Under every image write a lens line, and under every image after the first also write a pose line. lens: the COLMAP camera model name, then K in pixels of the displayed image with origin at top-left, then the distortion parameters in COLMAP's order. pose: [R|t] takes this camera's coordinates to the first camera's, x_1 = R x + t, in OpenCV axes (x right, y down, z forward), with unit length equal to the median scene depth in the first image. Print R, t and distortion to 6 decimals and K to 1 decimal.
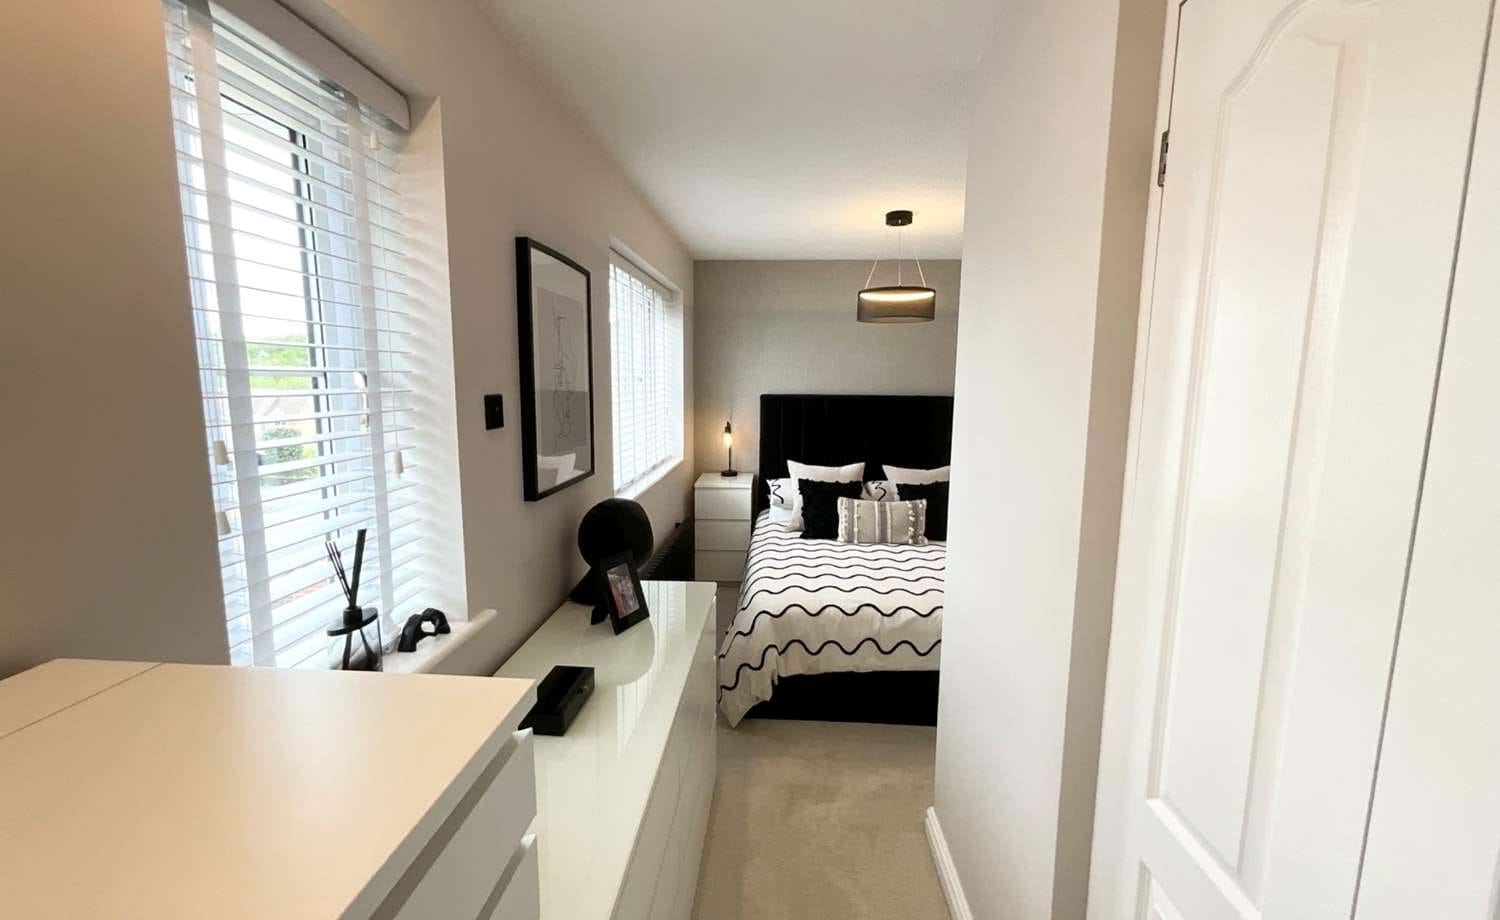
lens RADIAL K [[612.1, 0, 754.4], [0, 612.1, 461.2], [0, 0, 1]] dist [0.007919, 0.000106]
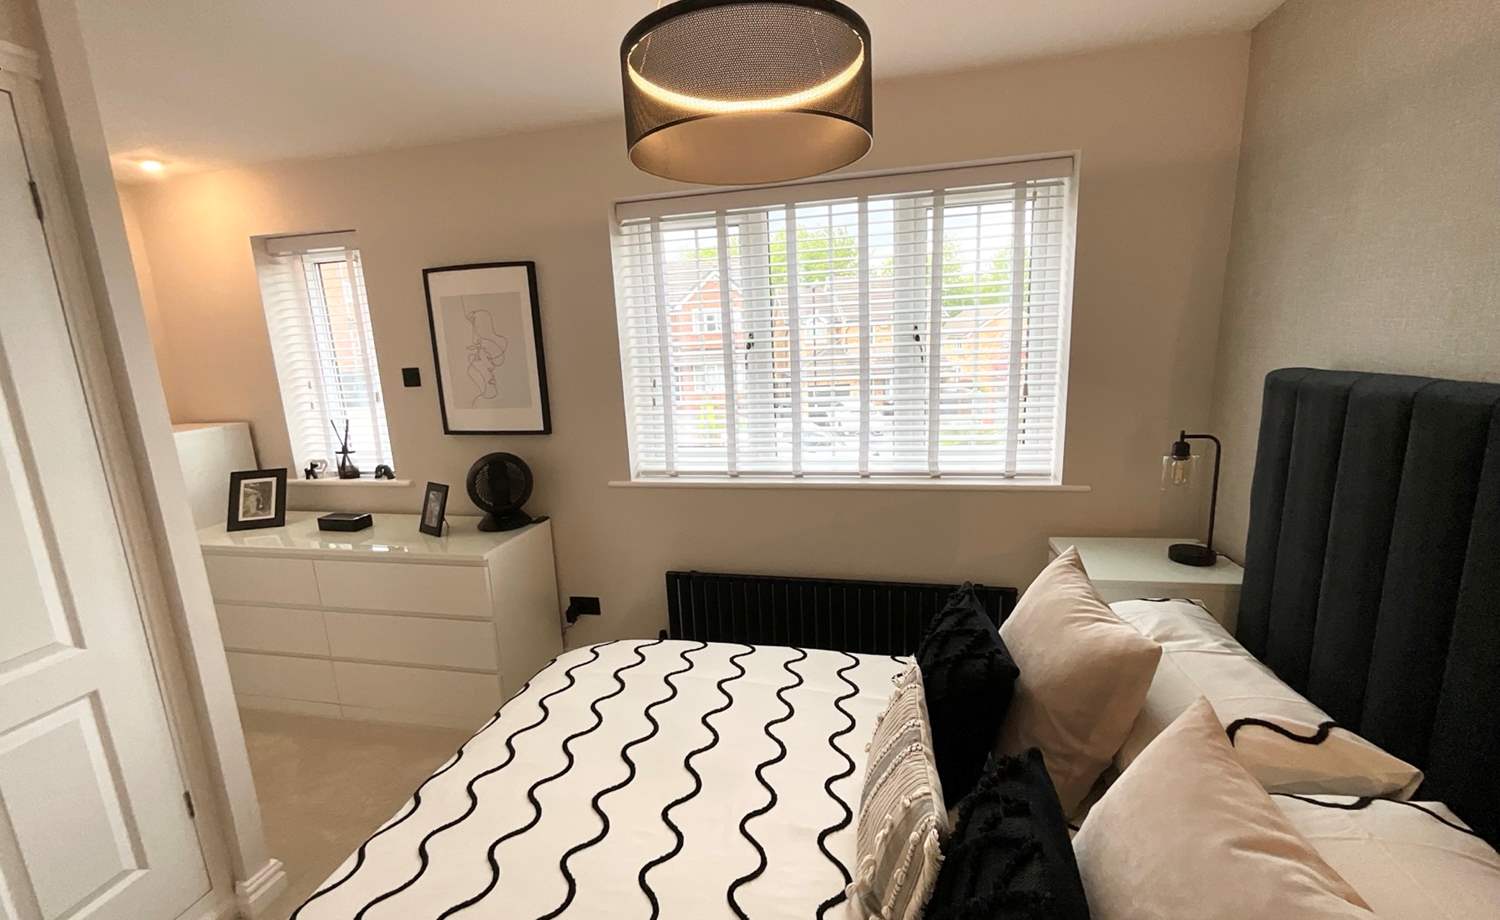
lens RADIAL K [[591.0, 0, 748.6], [0, 591.0, 479.6], [0, 0, 1]] dist [-0.041306, -0.000022]
pose [[-0.164367, 0.218392, -0.961919, 0.479847], [-0.091291, 0.967629, 0.235287, -0.120407], [0.982166, 0.126488, -0.139109, 0.951141]]
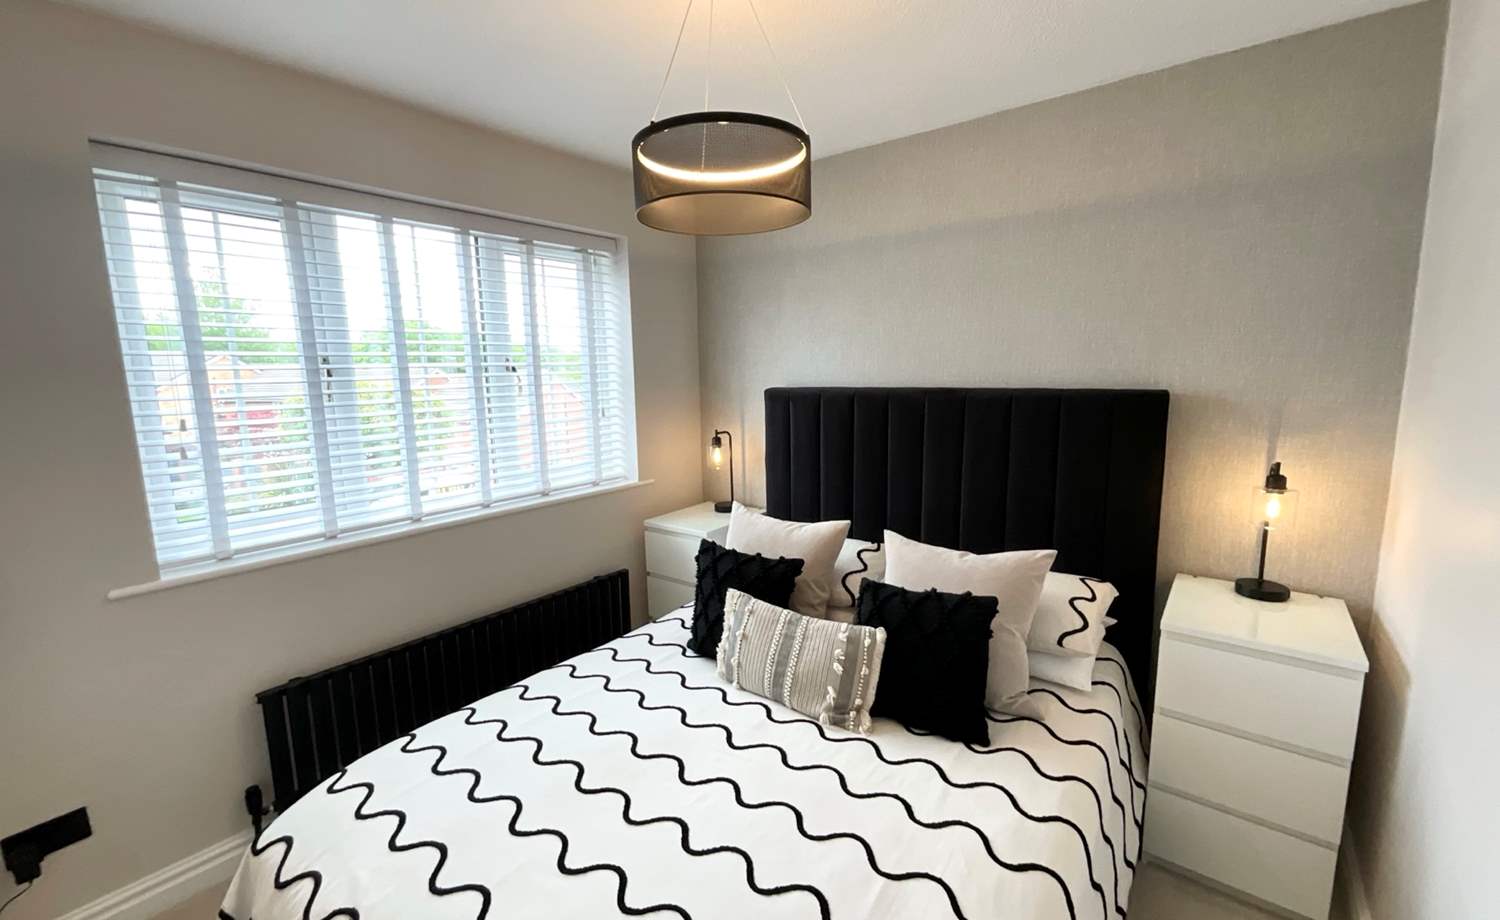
lens RADIAL K [[620.7, 0, 750.0], [0, 620.7, 460.0], [0, 0, 1]] dist [0.041119, 0.000117]
pose [[0.812900, 0.060292, -0.579274, 0.457690], [-0.048584, 0.998180, 0.035714, -0.070144], [0.580373, -0.000889, 0.814350, 0.592005]]
